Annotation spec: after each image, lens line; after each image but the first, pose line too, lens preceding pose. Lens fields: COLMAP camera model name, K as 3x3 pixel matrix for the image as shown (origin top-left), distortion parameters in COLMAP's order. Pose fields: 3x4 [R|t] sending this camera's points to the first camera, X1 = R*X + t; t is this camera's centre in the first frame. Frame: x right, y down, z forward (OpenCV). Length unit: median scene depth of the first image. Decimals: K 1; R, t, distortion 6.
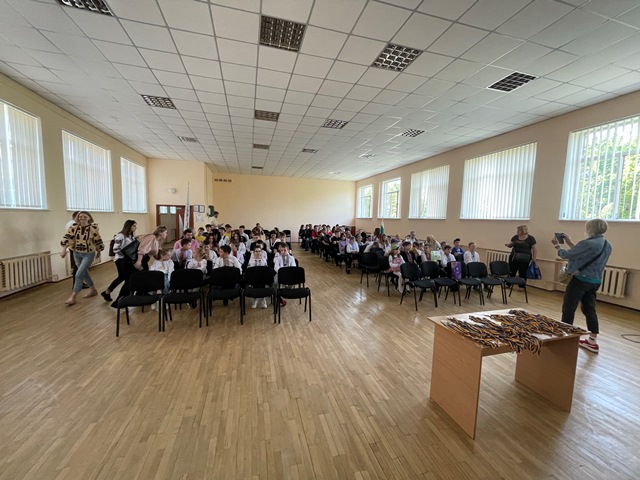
lens RADIAL K [[264.3, 0, 320.2], [0, 264.3, 239.8], [0, 0, 1]] dist [-0.001630, -0.000263]
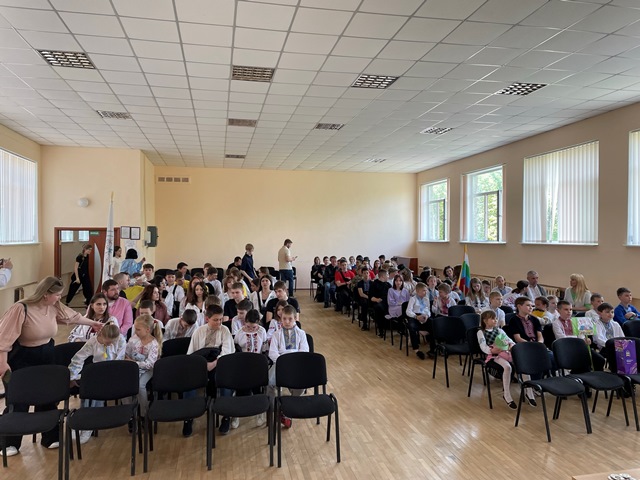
lens RADIAL K [[495.5, 0, 313.6], [0, 495.5, 235.2], [0, 0, 1]] dist [0.062354, -0.064930]
pose [[0.997151, -0.021099, -0.072424, -0.002809], [0.014808, 0.996157, -0.086326, -0.028098], [0.073967, 0.085007, 0.993631, -0.010412]]
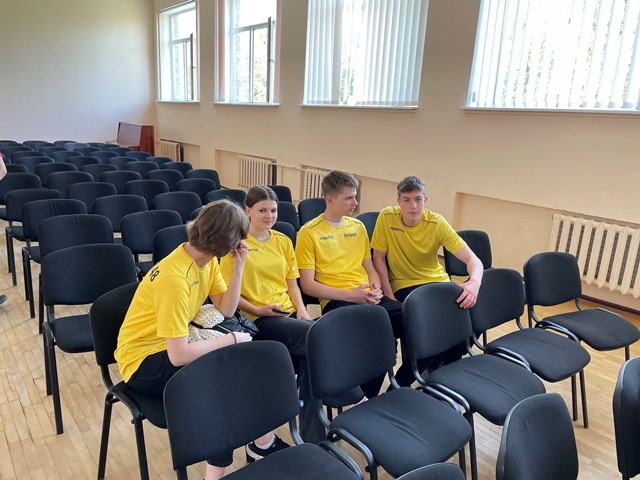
lens RADIAL K [[495.5, 0, 317.2], [0, 495.5, 237.6], [0, 0, 1]] dist [0.062354, -0.064930]
pose [[0.925775, -0.075375, 0.370484, 0.151710], [0.009154, 0.984107, 0.177342, -0.040190], [-0.377963, -0.160787, 0.911752, 0.572181]]
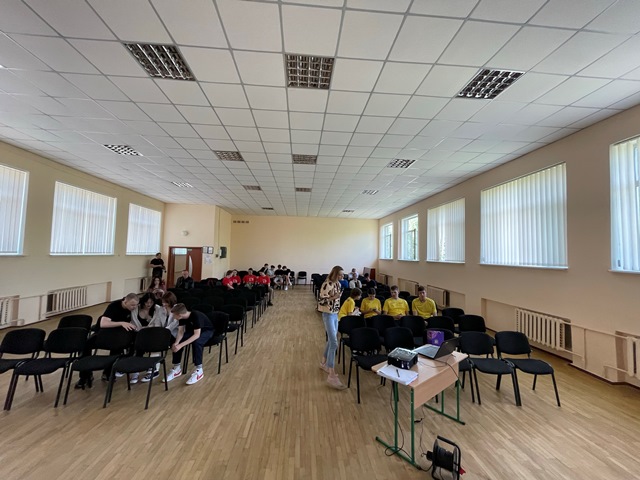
lens RADIAL K [[264.3, 0, 318.4], [0, 264.3, 239.8], [0, 0, 1]] dist [-0.001630, -0.000263]
pose [[0.980316, -0.010190, -0.197171, 0.244493], [-0.017827, 0.990019, -0.139799, -0.037066], [0.196628, 0.140562, 0.970350, 0.154691]]
